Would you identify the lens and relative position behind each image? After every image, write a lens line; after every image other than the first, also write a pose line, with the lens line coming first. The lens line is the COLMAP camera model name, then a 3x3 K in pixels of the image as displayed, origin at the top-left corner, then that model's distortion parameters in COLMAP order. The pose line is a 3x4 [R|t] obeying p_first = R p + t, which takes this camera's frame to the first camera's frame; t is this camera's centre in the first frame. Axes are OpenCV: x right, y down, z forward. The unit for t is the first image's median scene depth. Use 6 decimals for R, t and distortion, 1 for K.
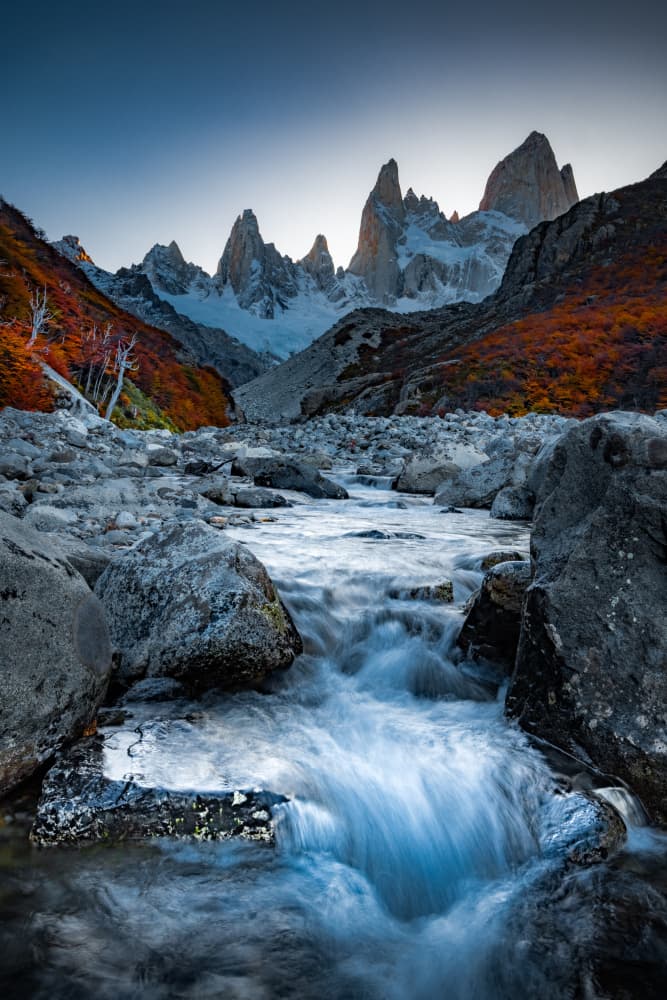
lens RADIAL K [[773.2, 0, 333.5], [0, 773.2, 500.0], [0, 0, 1]] dist [-0.002824, -0.001103]
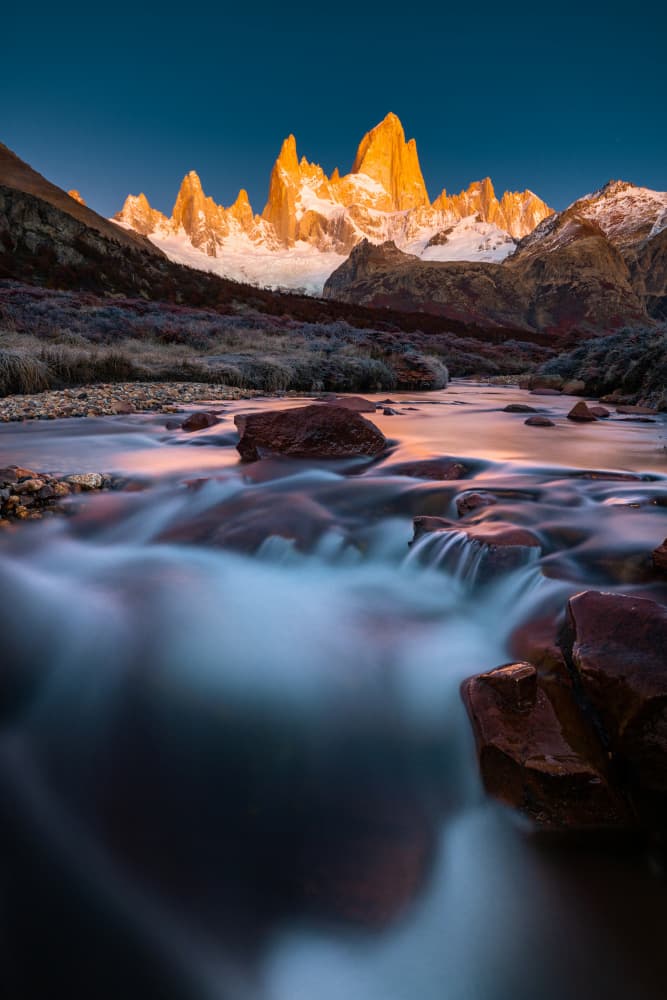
lens RADIAL K [[656.7, 0, 333.5], [0, 656.7, 500.0], [0, 0, 1]] dist [-0.002528, -0.000694]
pose [[0.991316, -0.022260, 0.129601, -0.021595], [-0.000767, 0.984573, 0.174972, 0.017874], [-0.131497, -0.173552, 0.976006, -0.354818]]
